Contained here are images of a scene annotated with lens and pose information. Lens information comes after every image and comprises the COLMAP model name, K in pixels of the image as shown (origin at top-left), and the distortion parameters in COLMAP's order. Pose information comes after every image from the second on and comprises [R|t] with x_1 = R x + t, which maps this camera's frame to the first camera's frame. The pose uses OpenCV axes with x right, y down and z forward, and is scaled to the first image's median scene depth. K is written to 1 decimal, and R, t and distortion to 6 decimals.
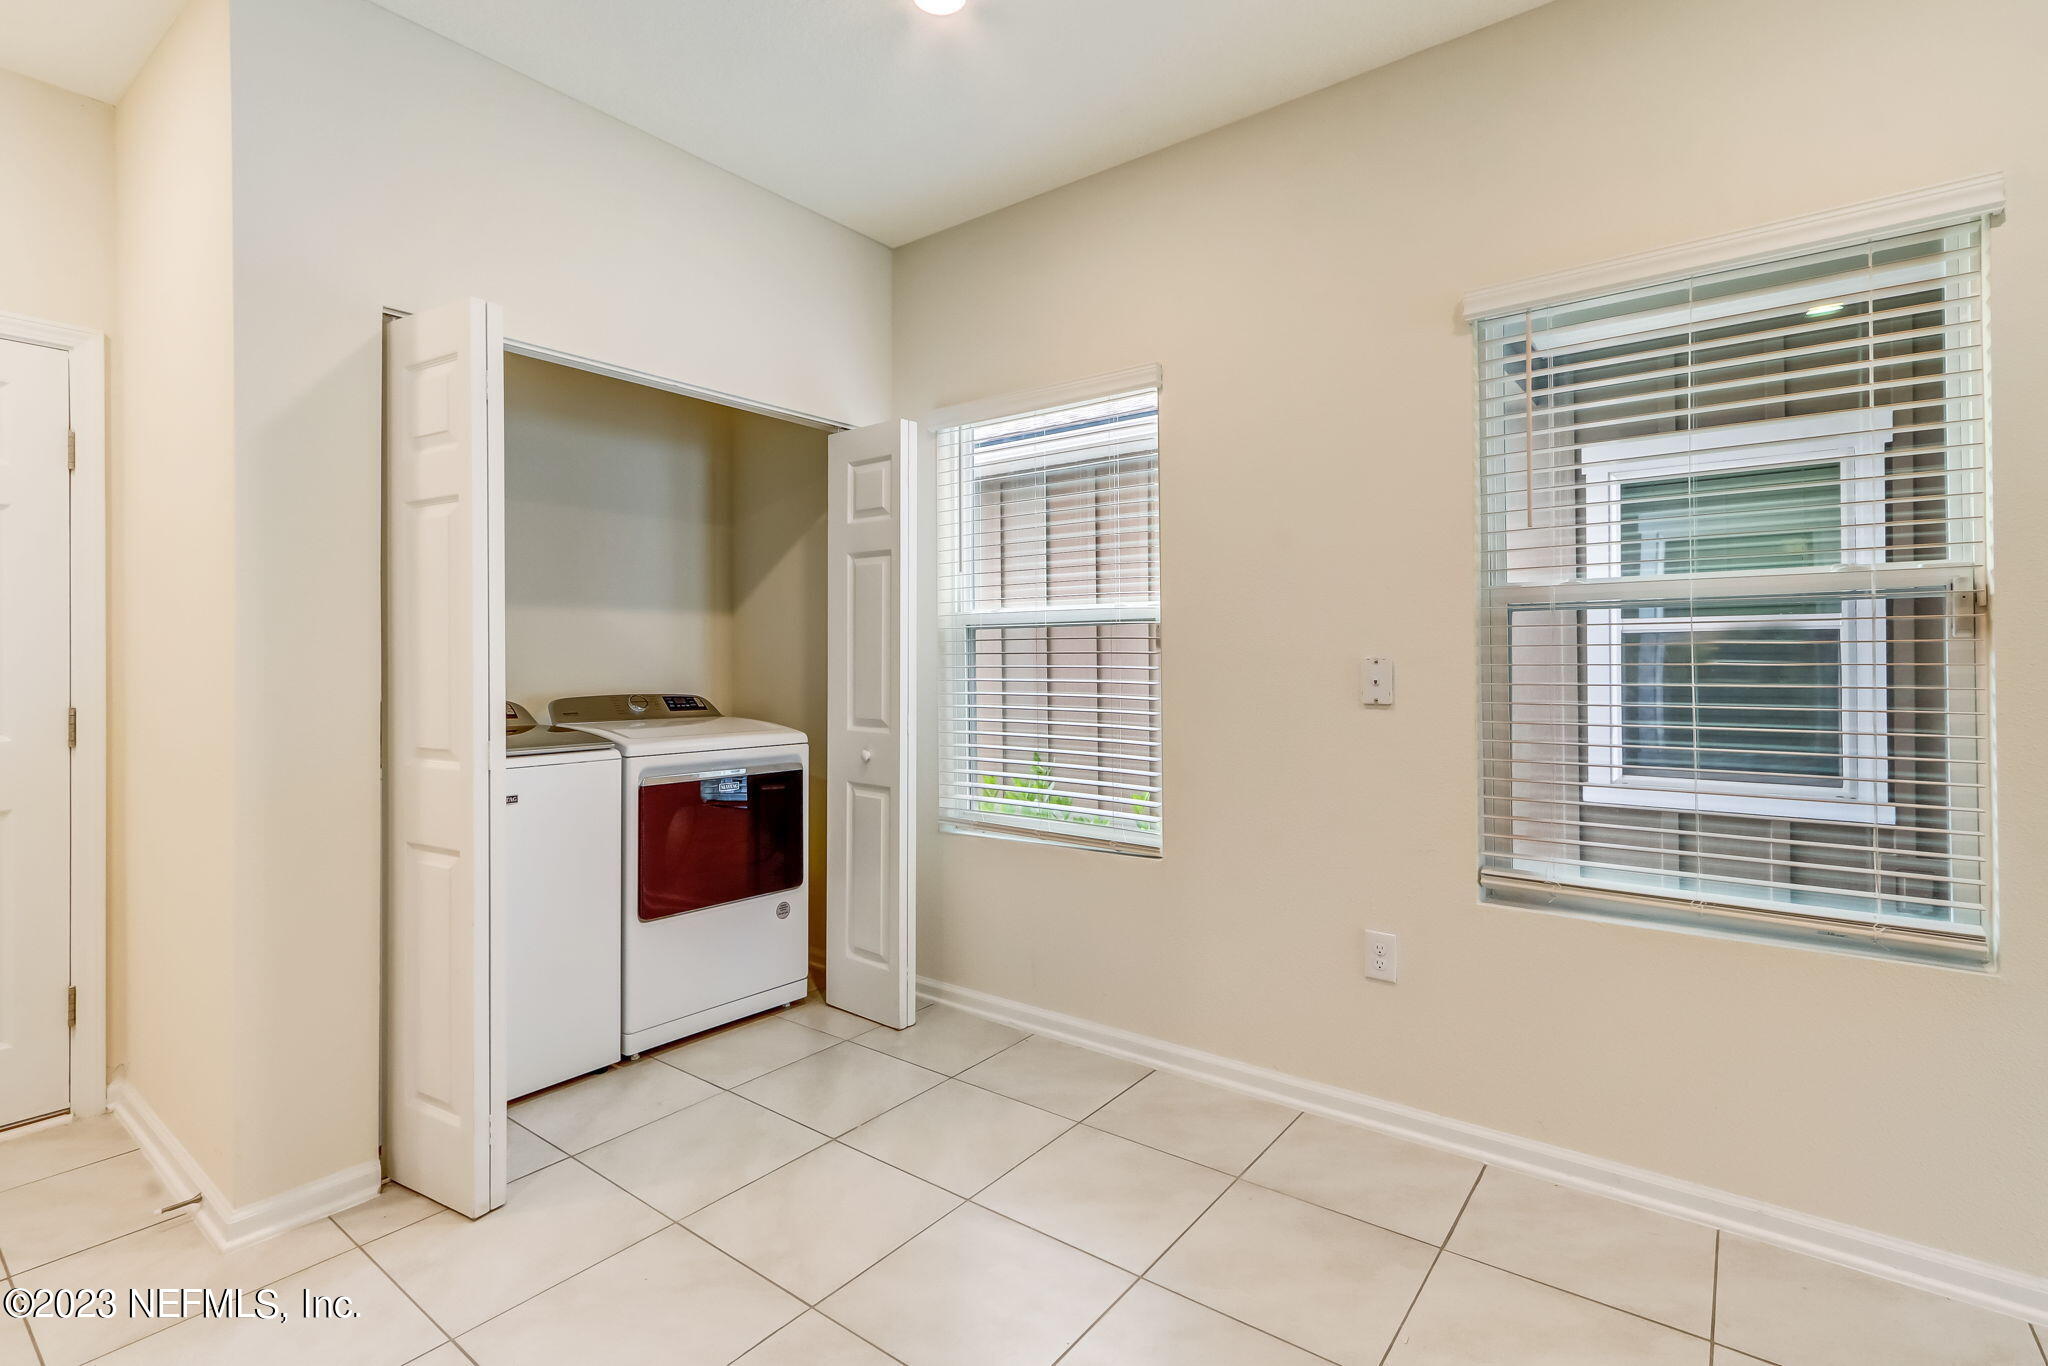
lens RADIAL K [[956.0, 0, 1028.7], [0, 956.0, 651.6], [0, 0, 1]] dist [-0.004507, 0.000805]
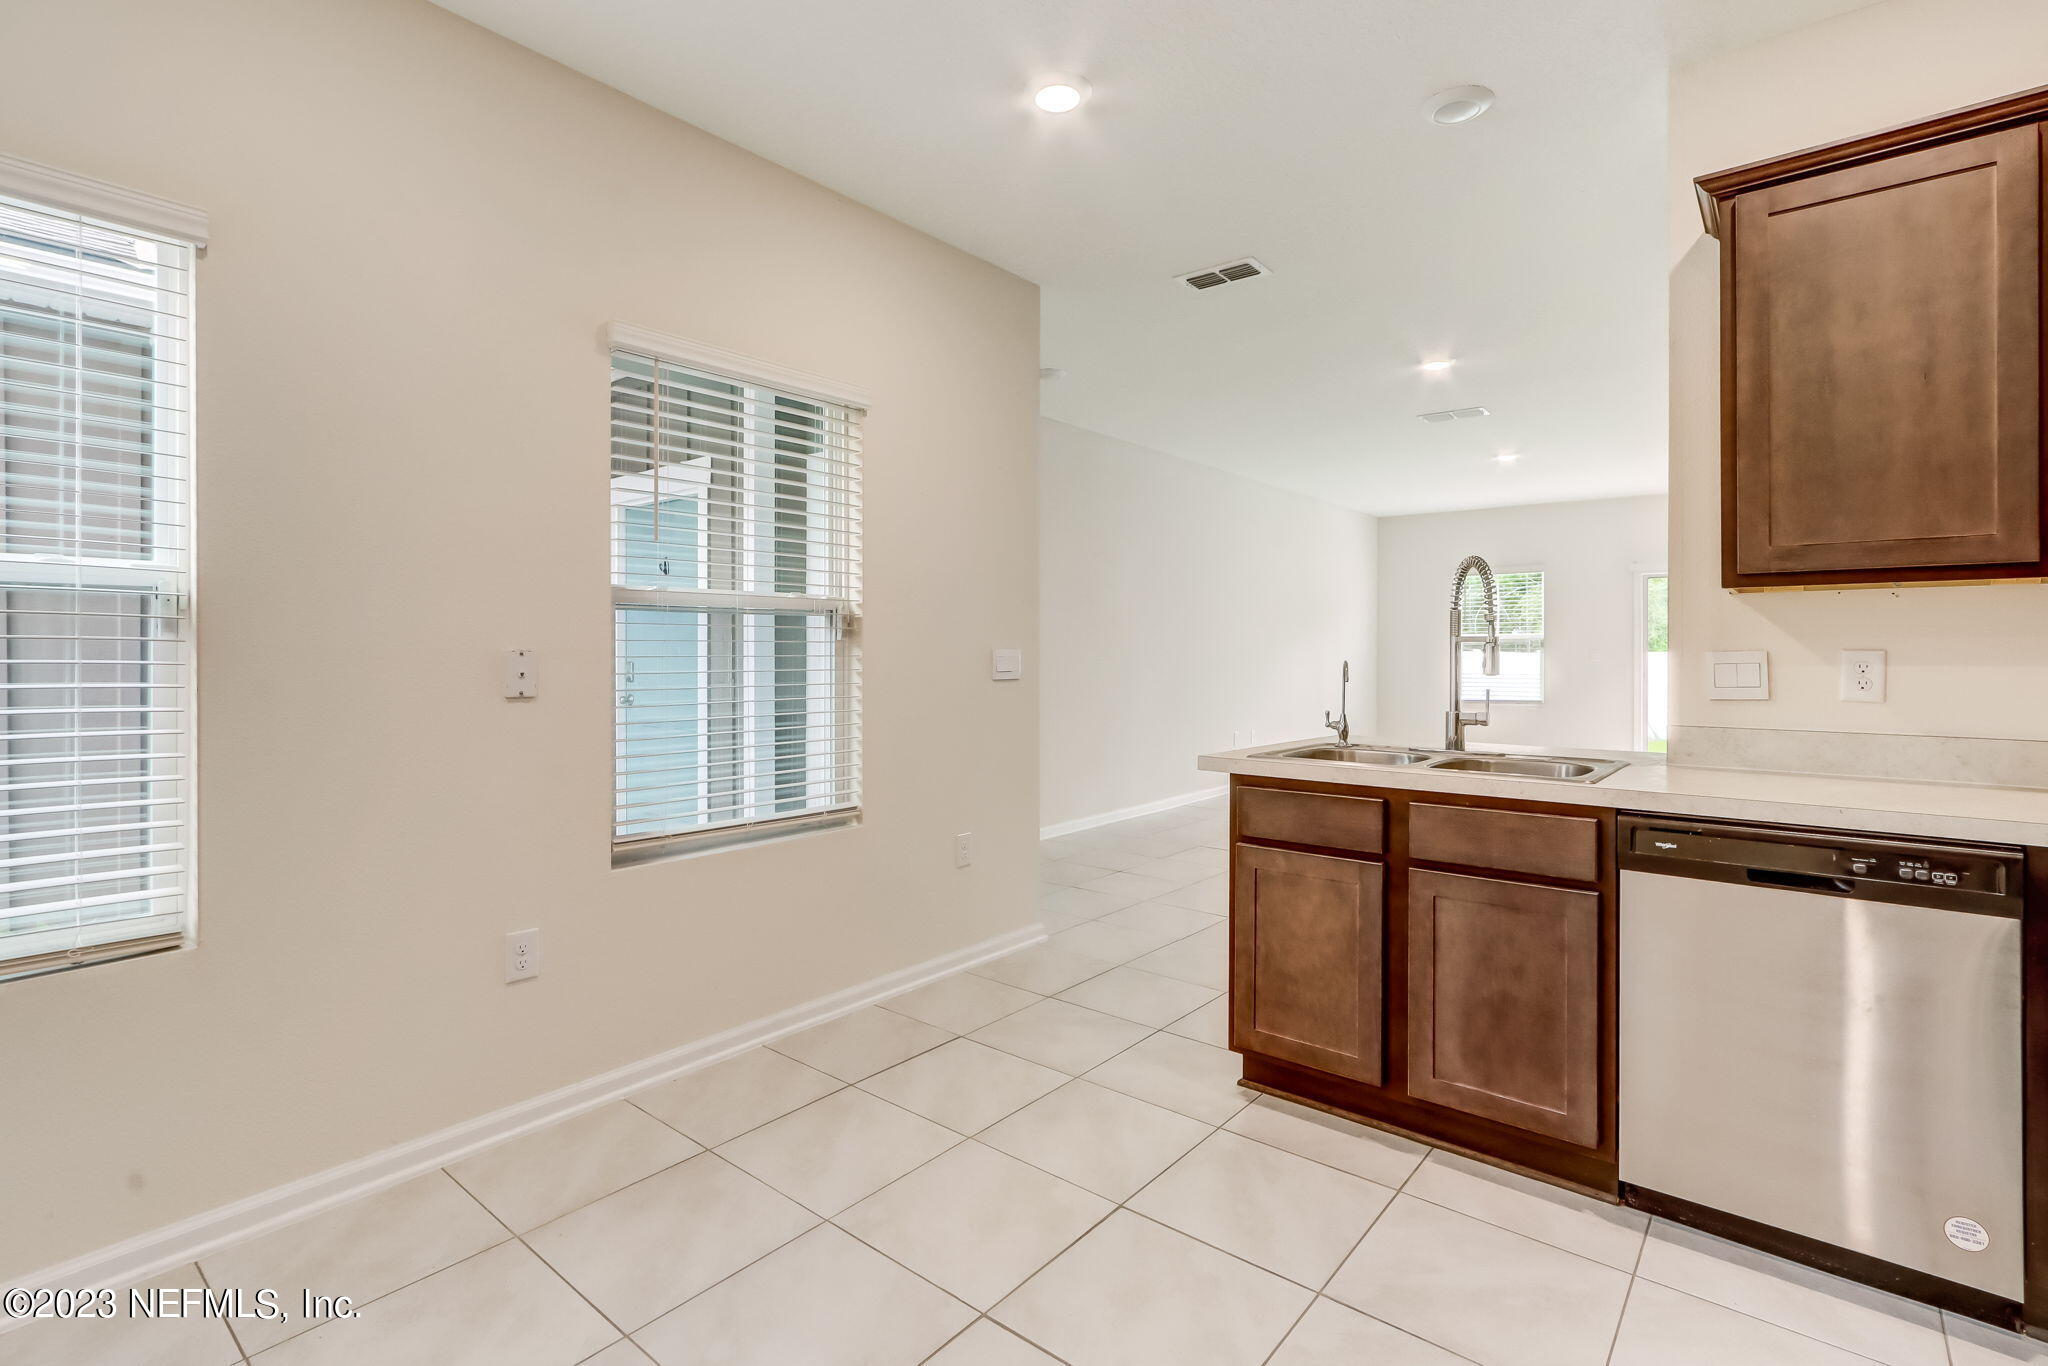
lens RADIAL K [[956.0, 0, 1006.0], [0, 956.0, 650.1], [0, 0, 1]] dist [-0.004507, 0.000805]
pose [[0.047722, 0.007580, 0.998832, -0.590659], [-0.007408, 0.999946, -0.007235, 0.010467], [-0.998833, -0.007054, 0.047776, 0.466187]]
